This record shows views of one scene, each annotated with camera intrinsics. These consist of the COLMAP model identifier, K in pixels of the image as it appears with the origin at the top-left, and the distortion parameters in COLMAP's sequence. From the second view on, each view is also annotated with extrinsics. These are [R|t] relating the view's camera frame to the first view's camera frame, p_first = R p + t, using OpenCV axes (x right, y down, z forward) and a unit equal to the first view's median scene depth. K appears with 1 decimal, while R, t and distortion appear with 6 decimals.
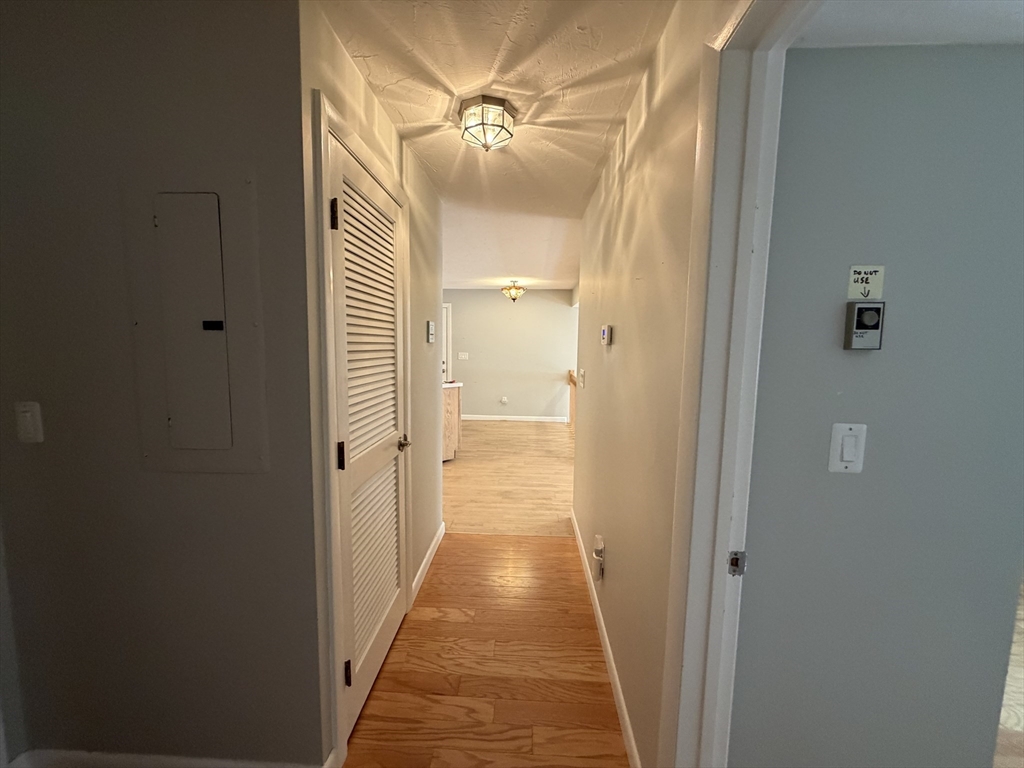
lens RADIAL K [[405.4, 0, 510.1], [0, 405.4, 382.4], [0, 0, 1]] dist [-0.001479, -0.000455]
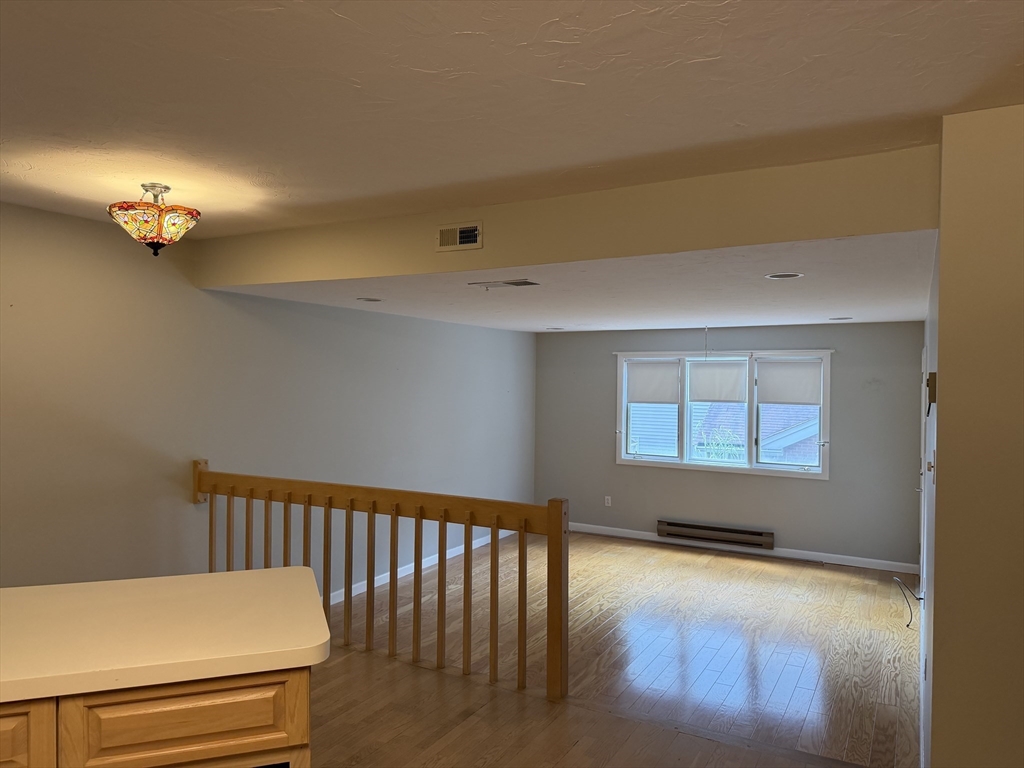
lens RADIAL K [[715.2, 0, 512.0], [0, 715.2, 384.0], [0, 0, 1]] dist [0.095421, -0.119301]
pose [[0.445698, -0.014274, 0.895070, -0.460159], [0.082660, 0.996257, -0.025273, -0.088483], [-0.891359, 0.085251, 0.445209, 0.696696]]
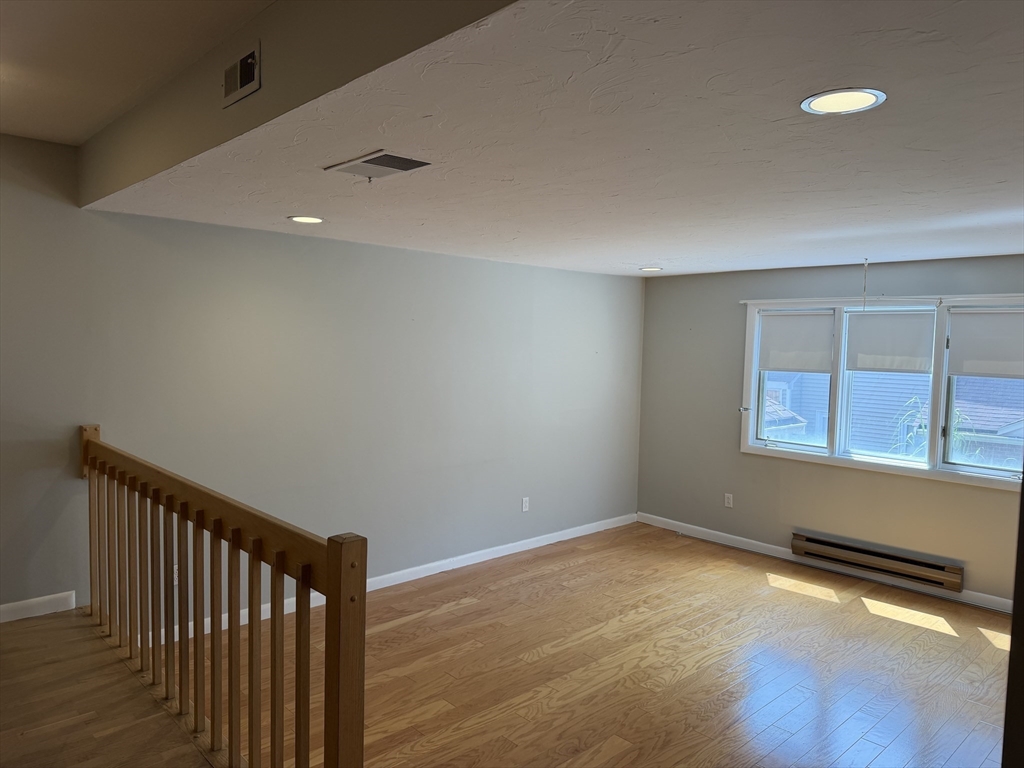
lens RADIAL K [[721.9, 0, 505.9], [0, 721.9, 385.4], [0, 0, 1]] dist [0.032834, -0.029092]
pose [[0.699207, -0.042260, 0.713669, -0.013868], [0.057486, 0.998342, 0.002796, -0.065957], [-0.712604, 0.039071, 0.700478, 0.642277]]
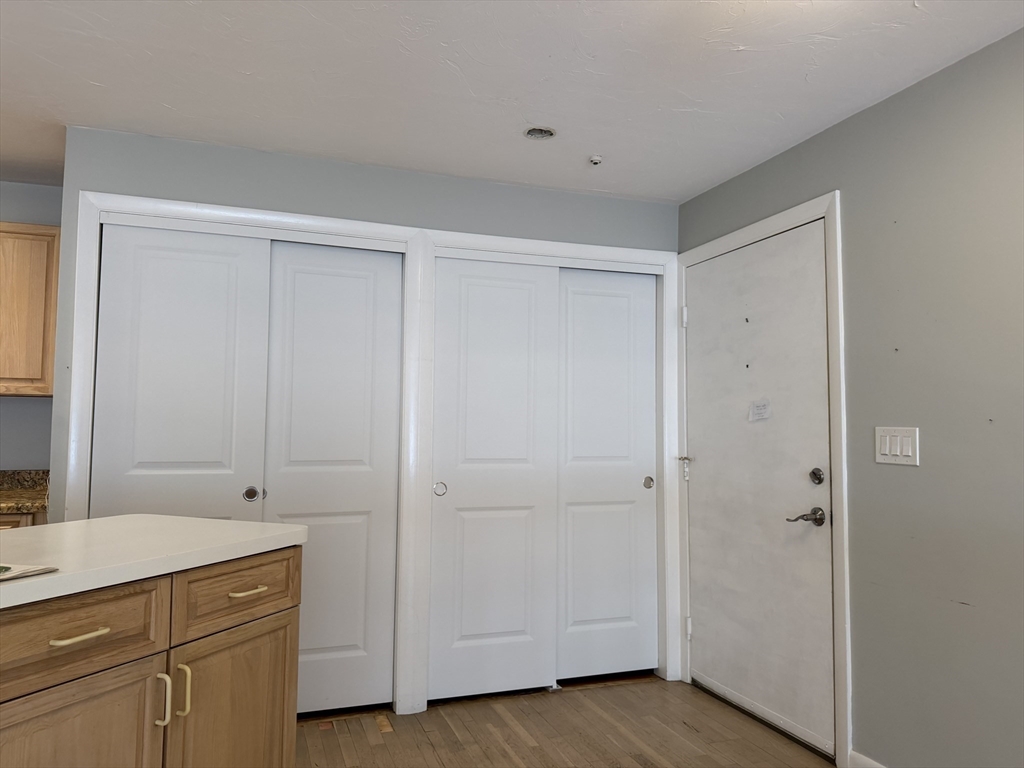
lens RADIAL K [[719.0, 0, 512.0], [0, 719.0, 384.0], [0, 0, 1]] dist [0.078224, -0.117641]
pose [[0.393760, -0.070006, -0.916544, 0.186457], [-0.092916, 0.988957, -0.115455, -0.058735], [0.914505, 0.130623, 0.382907, 1.093128]]
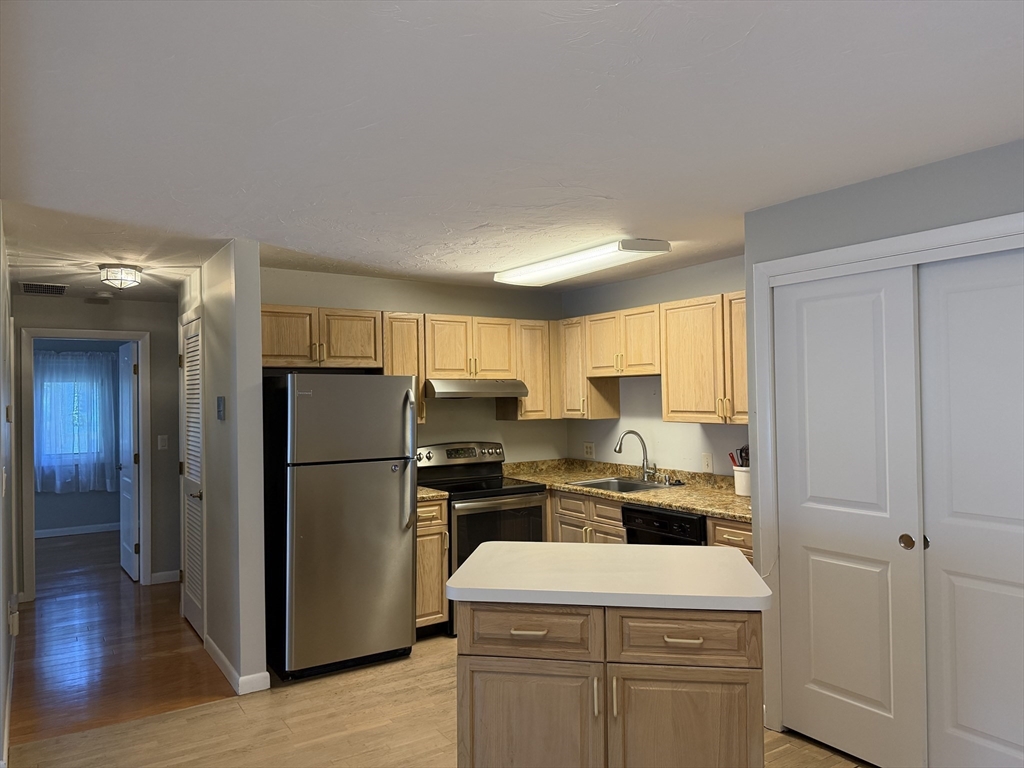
lens RADIAL K [[719.0, 0, 512.0], [0, 719.0, 384.0], [0, 0, 1]] dist [0.078224, -0.117641]
pose [[-0.804047, -0.011921, -0.594446, 0.128315], [-0.054445, 0.997075, 0.053646, -0.156760], [0.592068, 0.075498, -0.802344, 1.409380]]
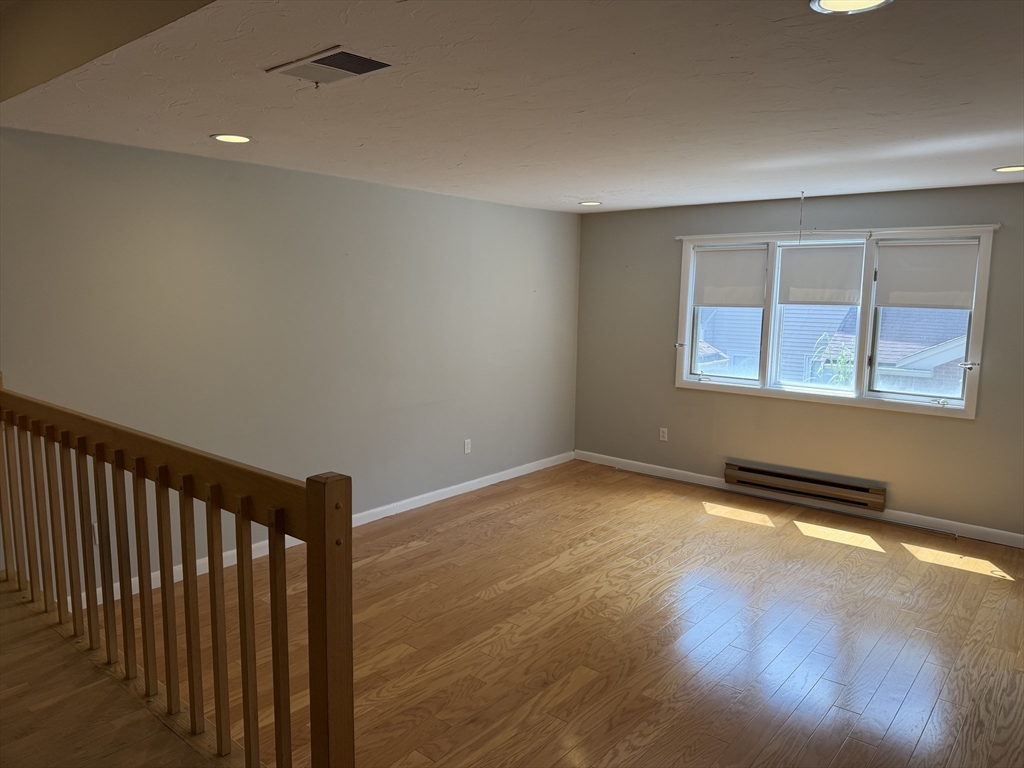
lens RADIAL K [[715.2, 0, 512.0], [0, 715.2, 384.0], [0, 0, 1]] dist [0.095421, -0.119301]
pose [[0.604115, -0.110591, 0.789186, -0.019115], [0.073825, 0.993832, 0.082757, -0.055829], [-0.793471, 0.008267, 0.608552, 0.693198]]
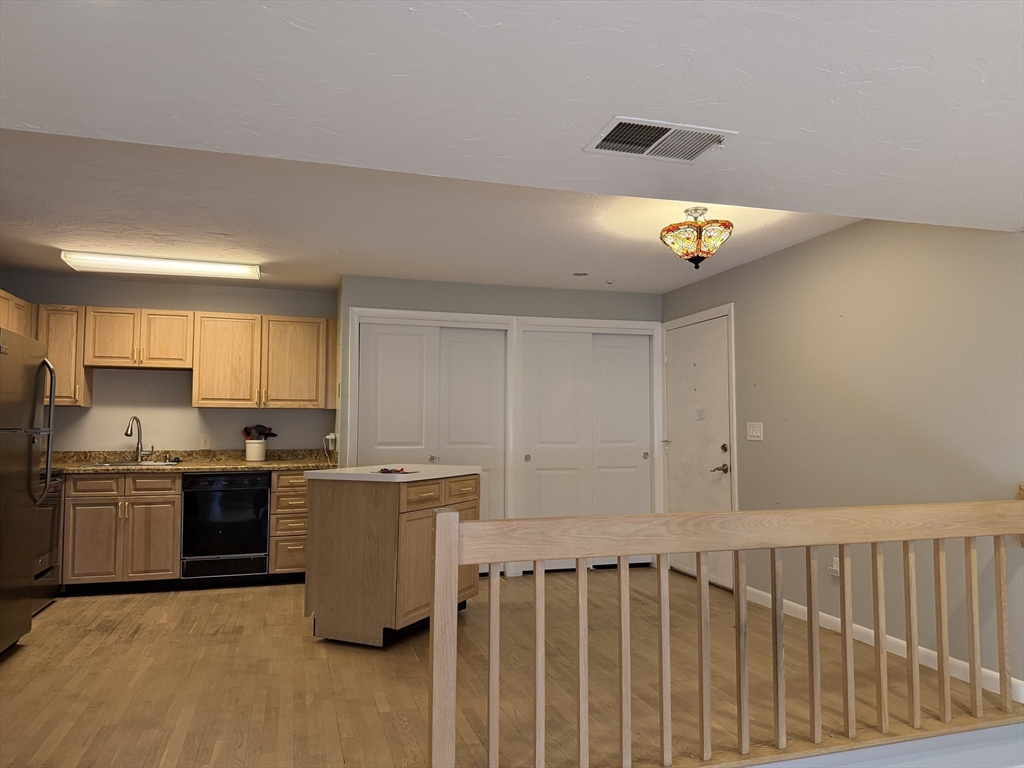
lens RADIAL K [[717.3, 0, 521.8], [0, 717.3, 391.4], [0, 0, 1]] dist [0.123633, -0.163884]
pose [[0.350052, -0.061662, -0.934698, 0.691753], [-0.089040, 0.991123, -0.098731, -0.023551], [0.932489, 0.117786, 0.341454, 0.859198]]
